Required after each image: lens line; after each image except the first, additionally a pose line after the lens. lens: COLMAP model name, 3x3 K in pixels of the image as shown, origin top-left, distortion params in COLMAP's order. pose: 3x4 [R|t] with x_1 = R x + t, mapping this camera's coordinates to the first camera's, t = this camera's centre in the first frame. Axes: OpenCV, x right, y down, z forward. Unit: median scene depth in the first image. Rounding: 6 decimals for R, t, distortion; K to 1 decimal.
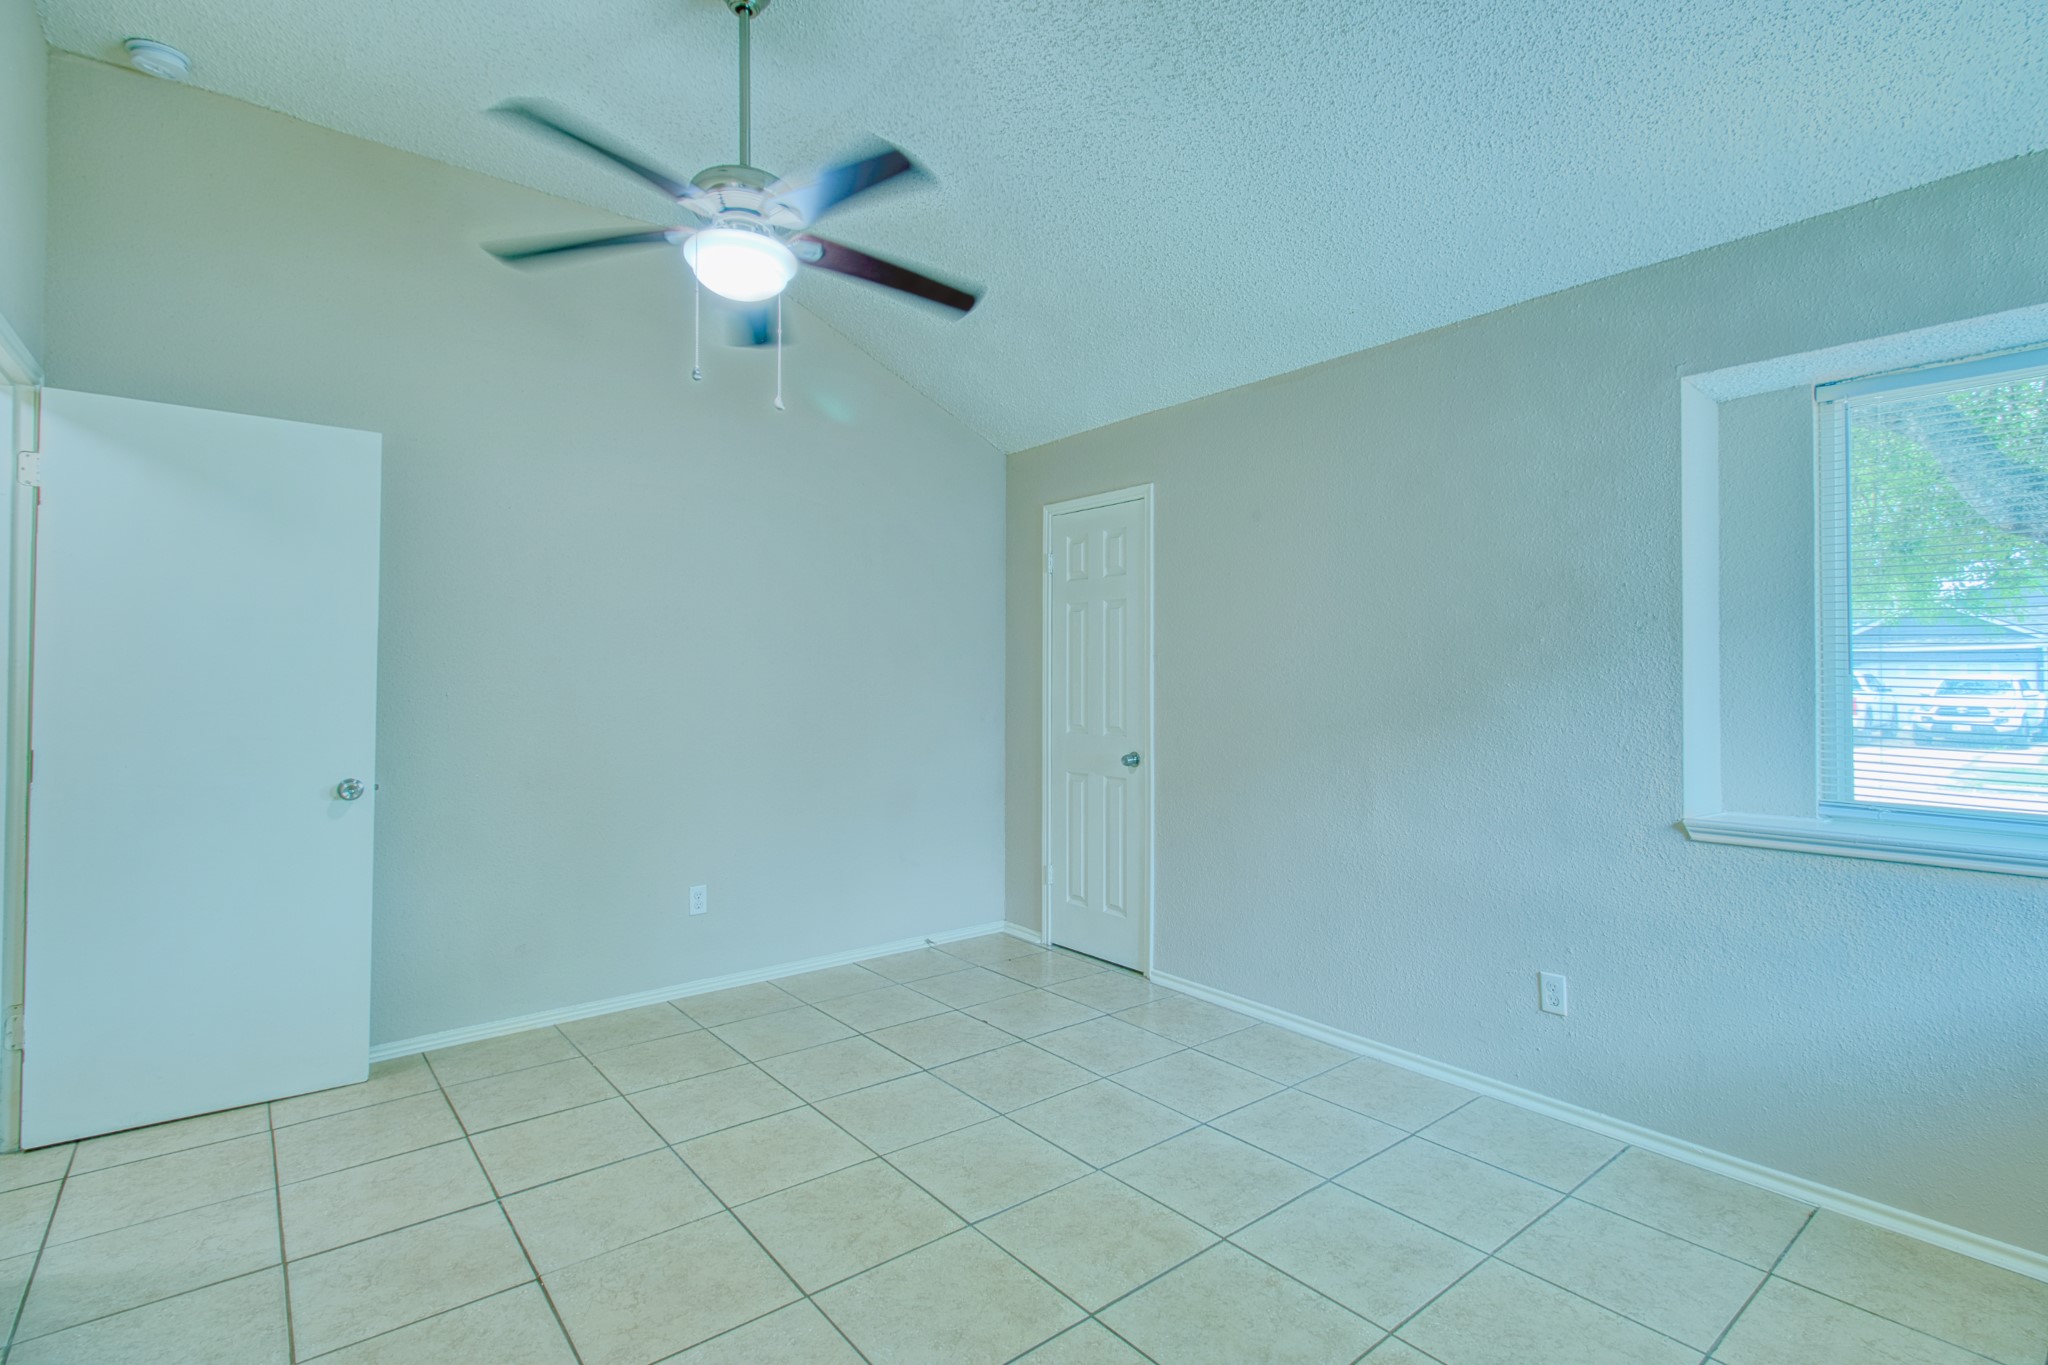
lens RADIAL K [[951.3, 0, 1040.6], [0, 951.3, 676.9], [0, 0, 1]] dist [0.003217, -0.000103]
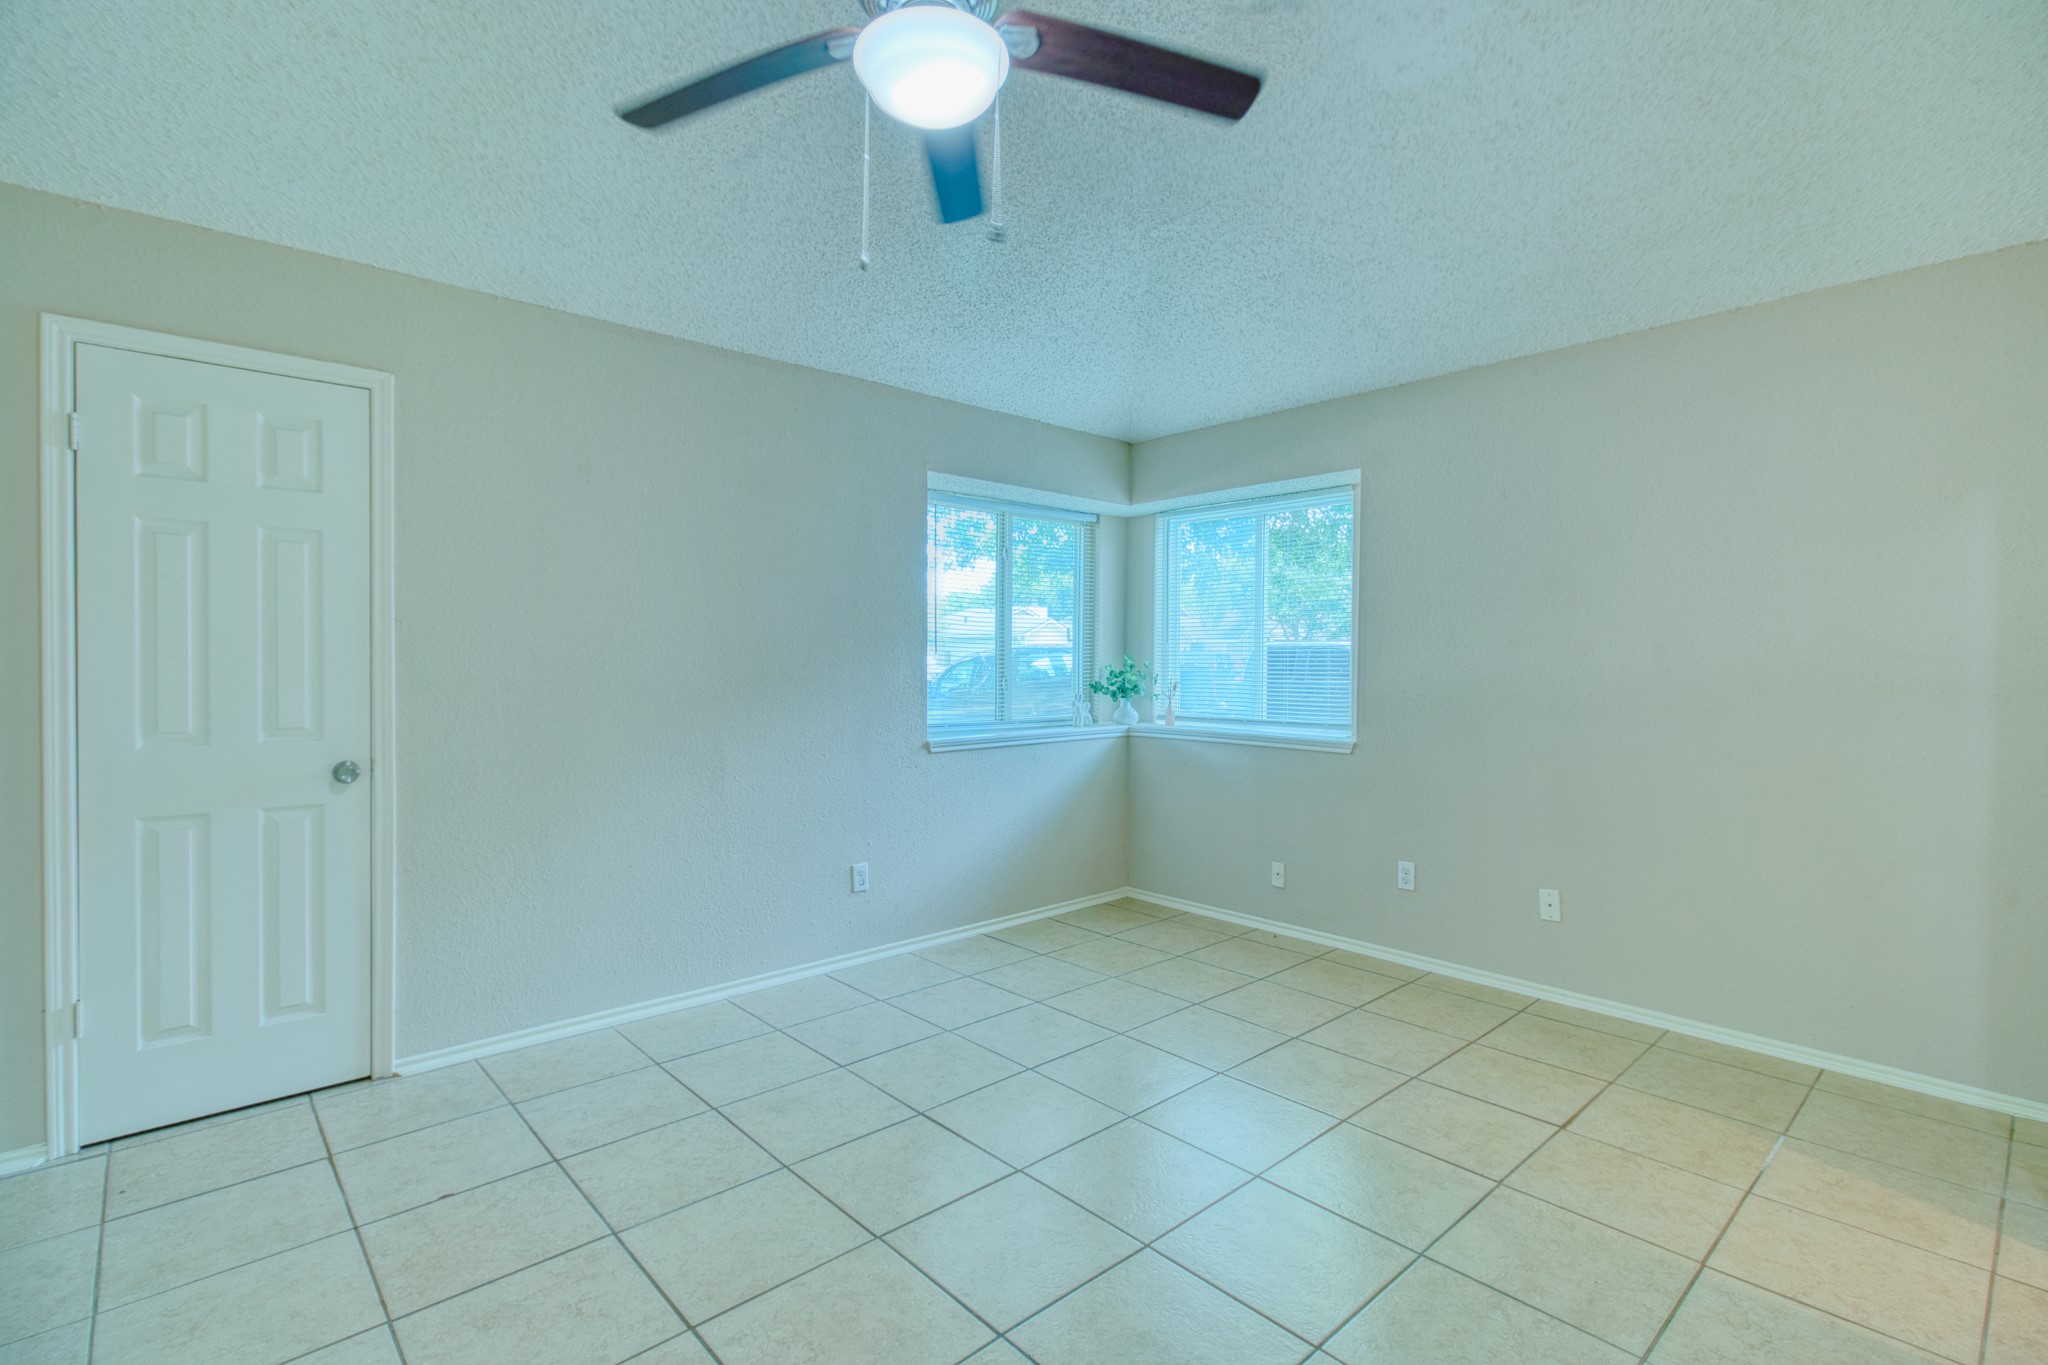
lens RADIAL K [[951.3, 0, 1020.6], [0, 951.3, 673.0], [0, 0, 1]] dist [0.003217, -0.000103]
pose [[-0.039612, -0.017275, 0.999066, -0.803847], [-0.010458, 0.999803, 0.016873, 0.000691], [-0.999160, -0.009780, -0.039784, 0.745637]]
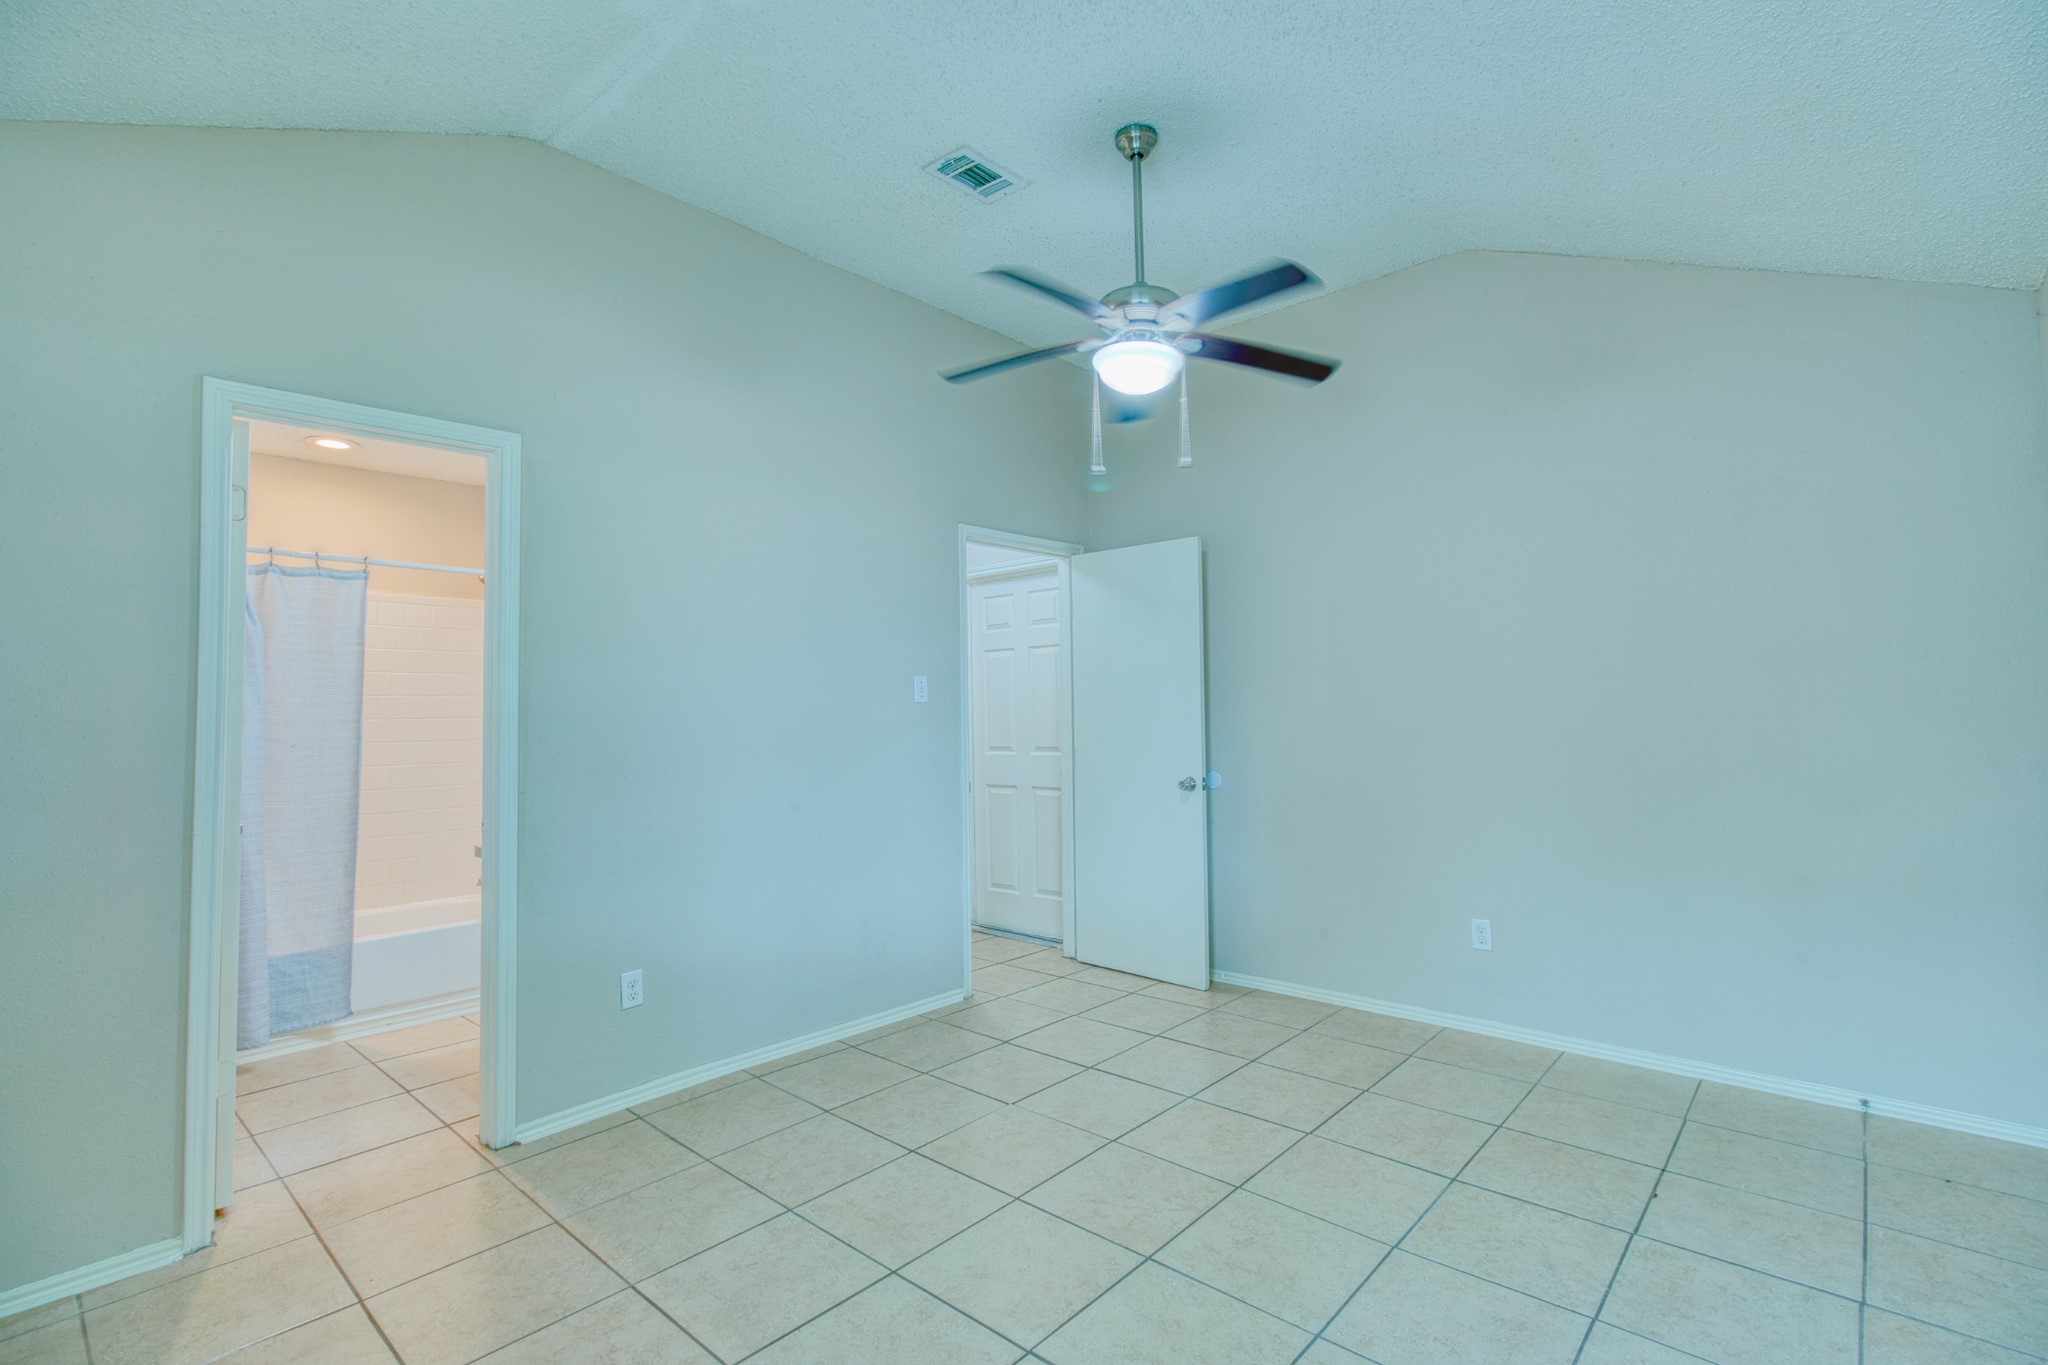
lens RADIAL K [[951.3, 0, 1028.4], [0, 951.3, 685.2], [0, 0, 1]] dist [0.003217, -0.000103]
pose [[0.151622, -0.032254, -0.987912, 0.651825], [0.023982, 0.999293, -0.028945, 0.003712], [0.988148, -0.019304, 0.152288, 0.523263]]
